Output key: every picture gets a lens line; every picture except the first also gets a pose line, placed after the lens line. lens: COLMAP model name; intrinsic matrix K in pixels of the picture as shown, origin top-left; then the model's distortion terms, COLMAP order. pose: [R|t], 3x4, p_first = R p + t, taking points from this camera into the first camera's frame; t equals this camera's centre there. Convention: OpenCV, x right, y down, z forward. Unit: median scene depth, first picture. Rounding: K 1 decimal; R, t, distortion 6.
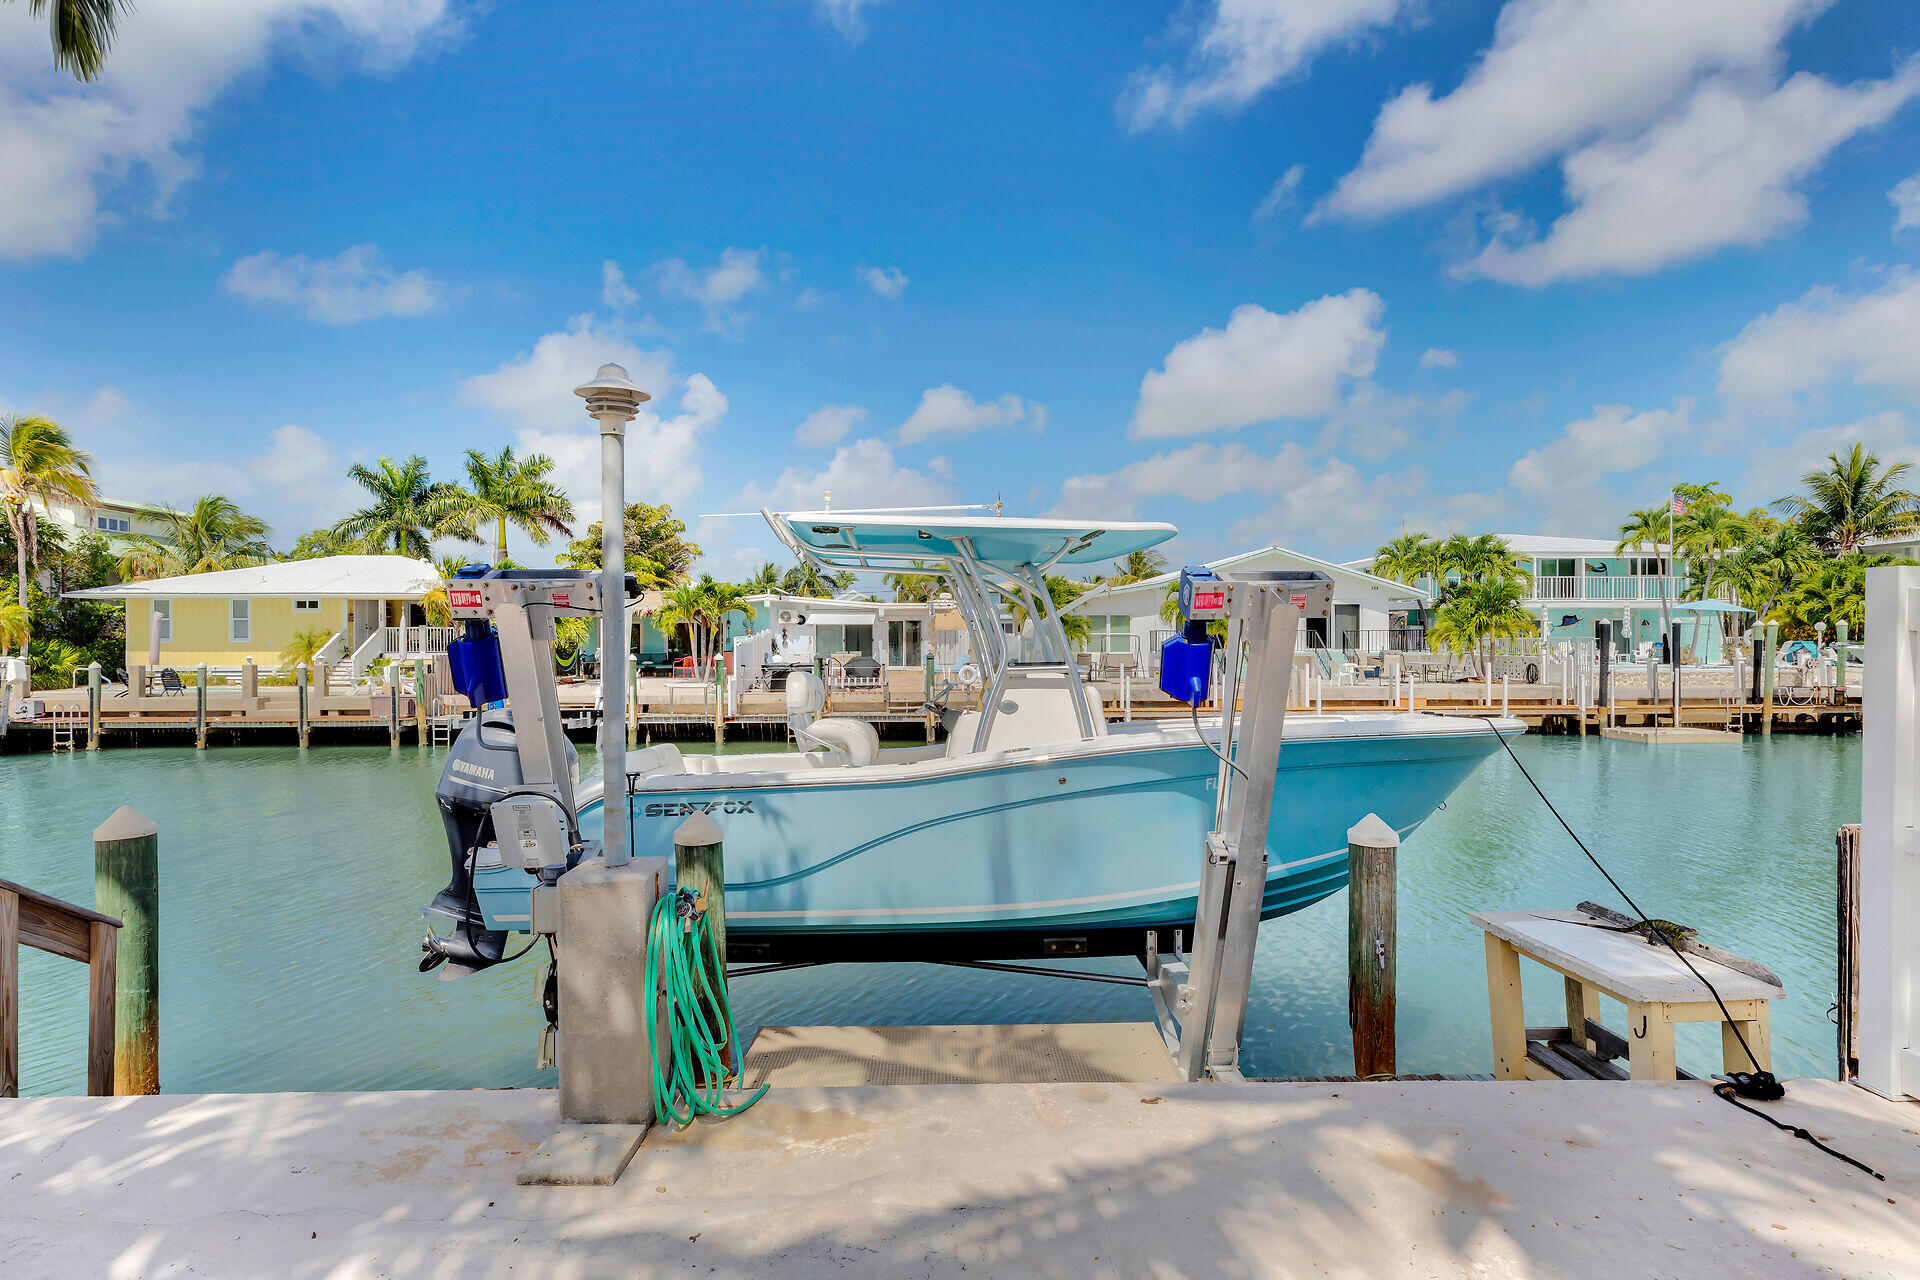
lens RADIAL K [[1022.7, 0, 968.6], [0, 1022.7, 630.9], [0, 0, 1]] dist [0.005101, 0.001309]
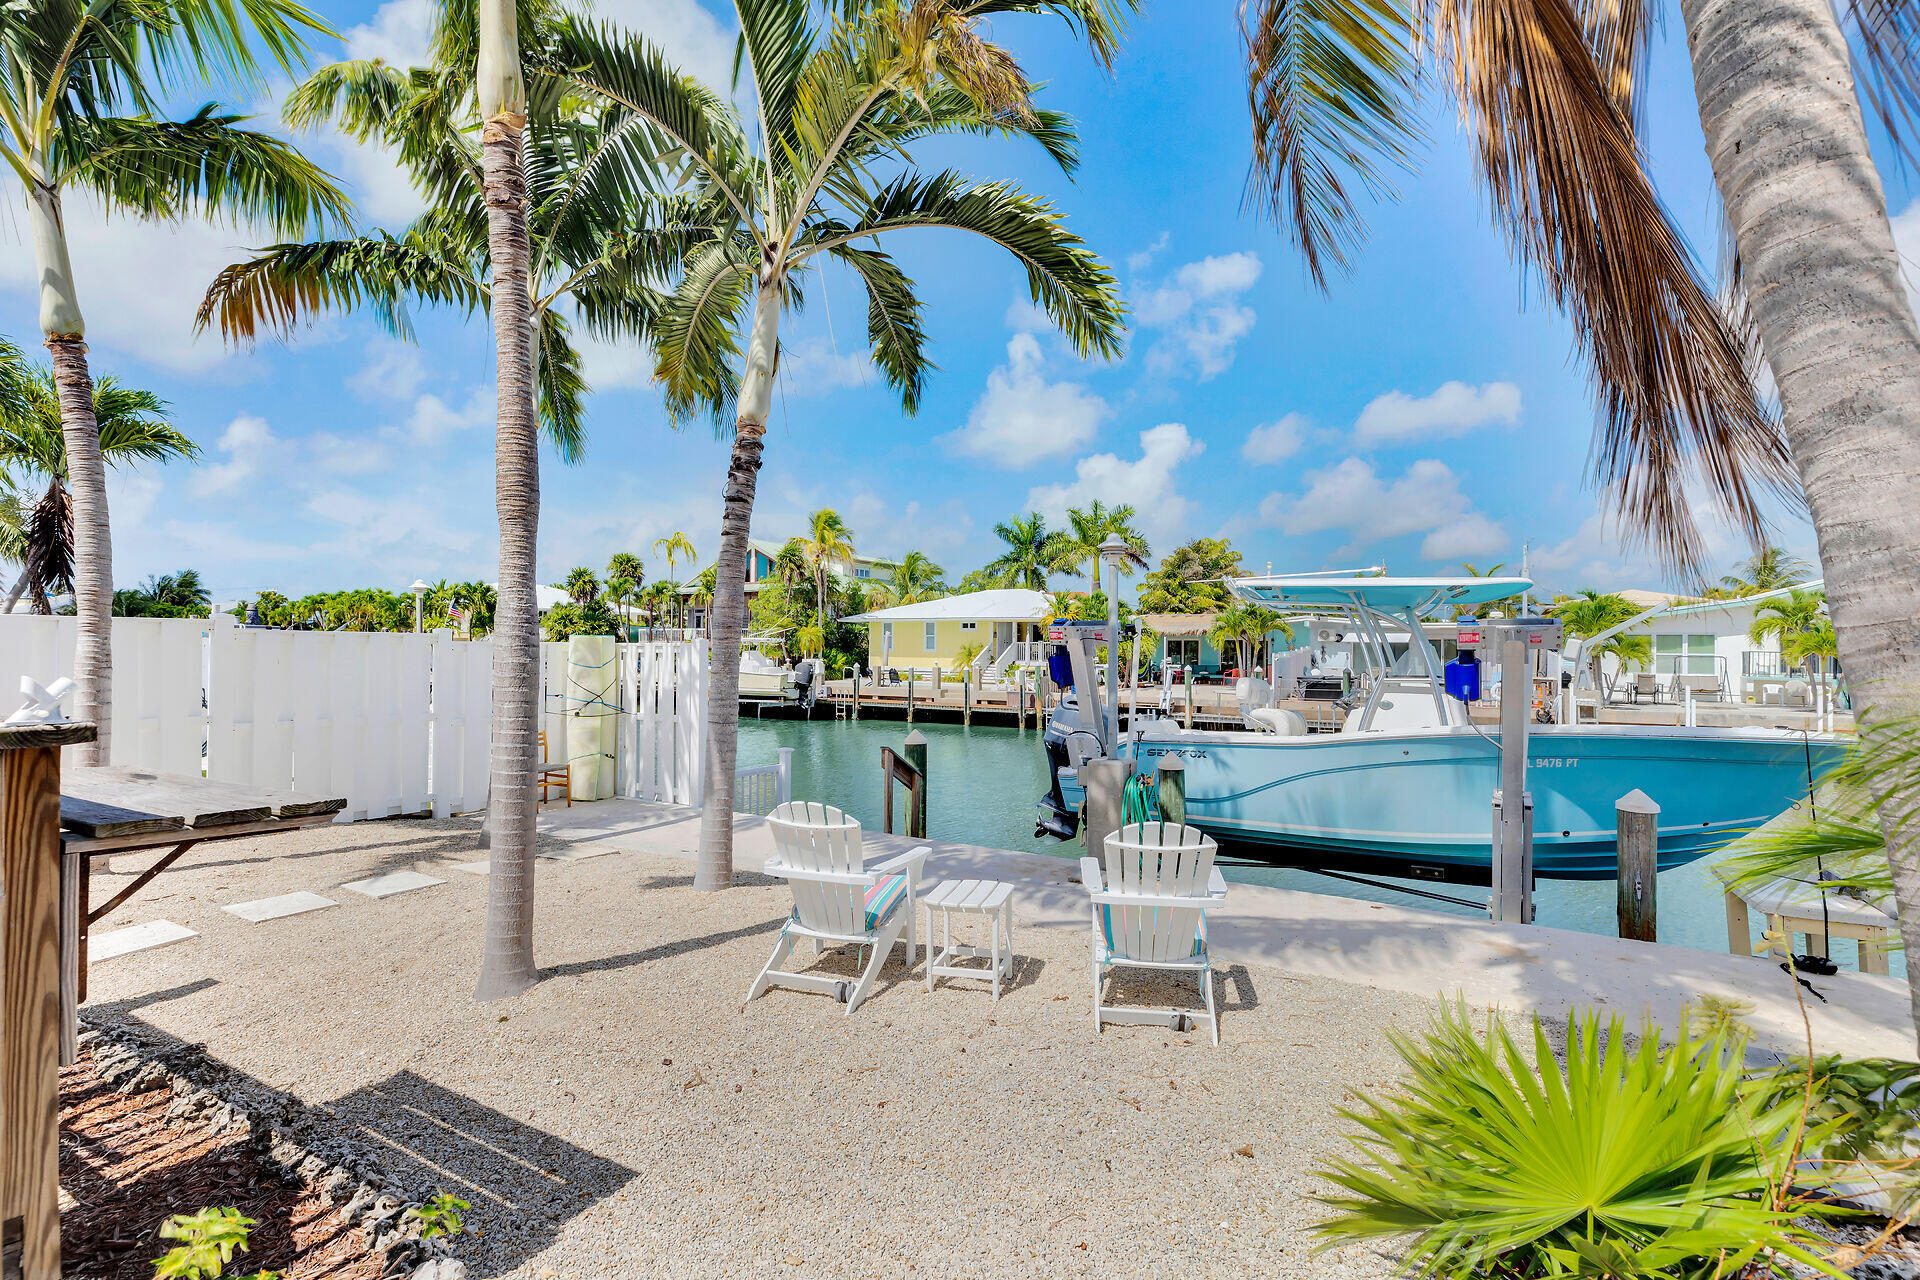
lens RADIAL K [[1184.5, 0, 941.0], [0, 1184.5, 641.4], [0, 0, 1]] dist [0.004753, 0.000746]
pose [[0.838457, 0.009038, -0.544893, 0.219275], [-0.008764, 0.999957, 0.003102, -0.008828], [0.544898, 0.002175, 0.838500, -0.401582]]
